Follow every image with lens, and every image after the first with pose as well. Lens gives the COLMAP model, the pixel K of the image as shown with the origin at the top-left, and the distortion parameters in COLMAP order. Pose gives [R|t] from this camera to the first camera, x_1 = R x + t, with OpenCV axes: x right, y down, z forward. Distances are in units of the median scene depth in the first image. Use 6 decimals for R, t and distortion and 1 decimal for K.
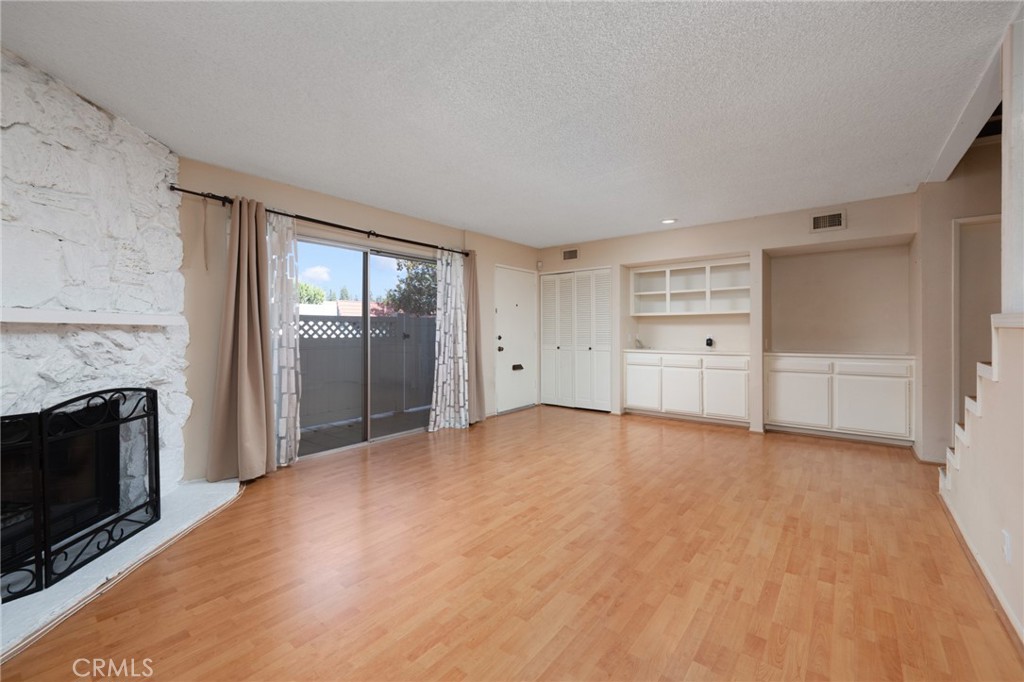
lens RADIAL K [[428.6, 0, 515.2], [0, 428.6, 337.8], [0, 0, 1]] dist [0.003538, 0.000092]
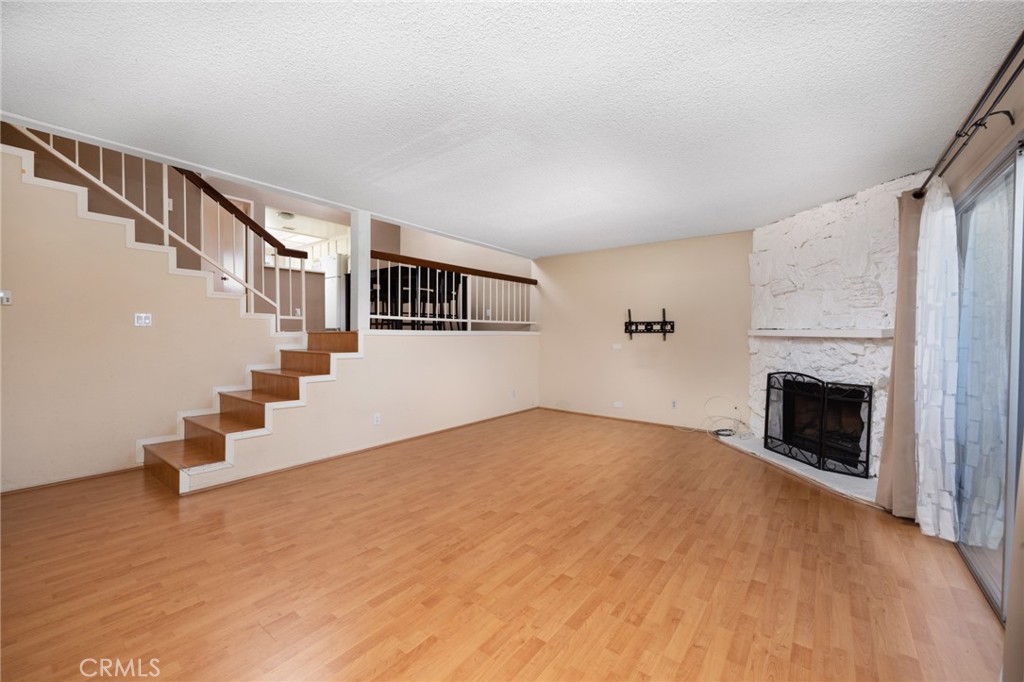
lens RADIAL K [[411.0, 0, 511.2], [0, 411.0, 337.9], [0, 0, 1]] dist [0.000579, -0.000257]
pose [[-0.999947, -0.006065, -0.008313, 0.207971], [-0.006332, 0.999456, 0.032373, -0.055786], [0.008112, 0.032424, -0.999441, 2.048656]]
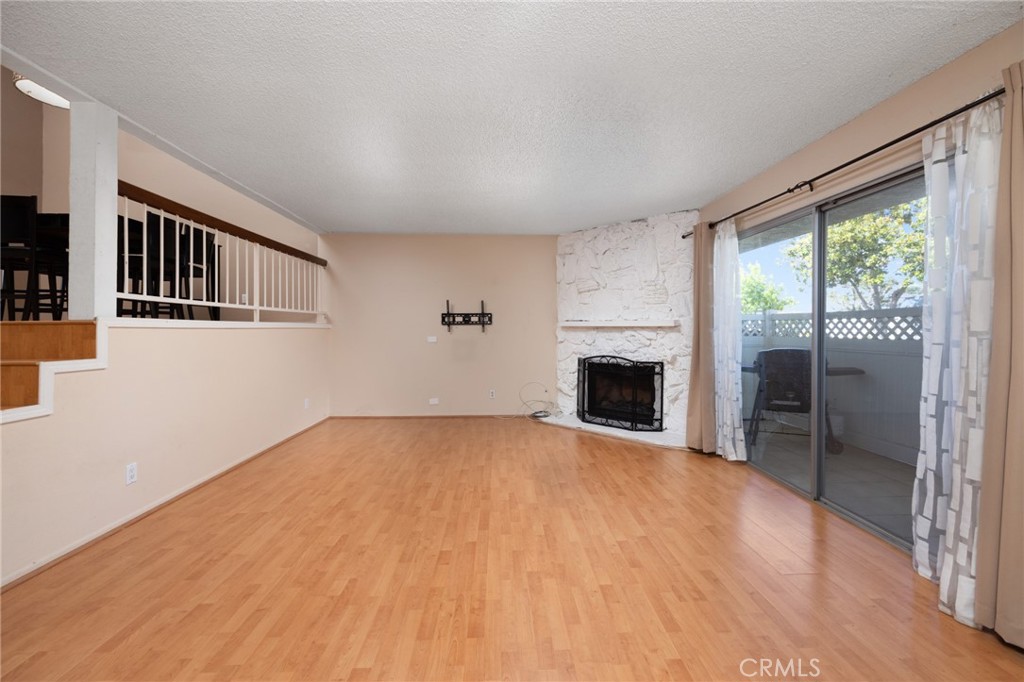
lens RADIAL K [[421.1, 0, 519.0], [0, 421.1, 326.0], [0, 0, 1]] dist [0.001237, 0.000202]
pose [[-0.755574, -0.003377, -0.655055, 0.638458], [-0.011773, 0.999895, 0.008426, -0.034817], [0.654958, 0.014079, -0.755534, 1.762232]]
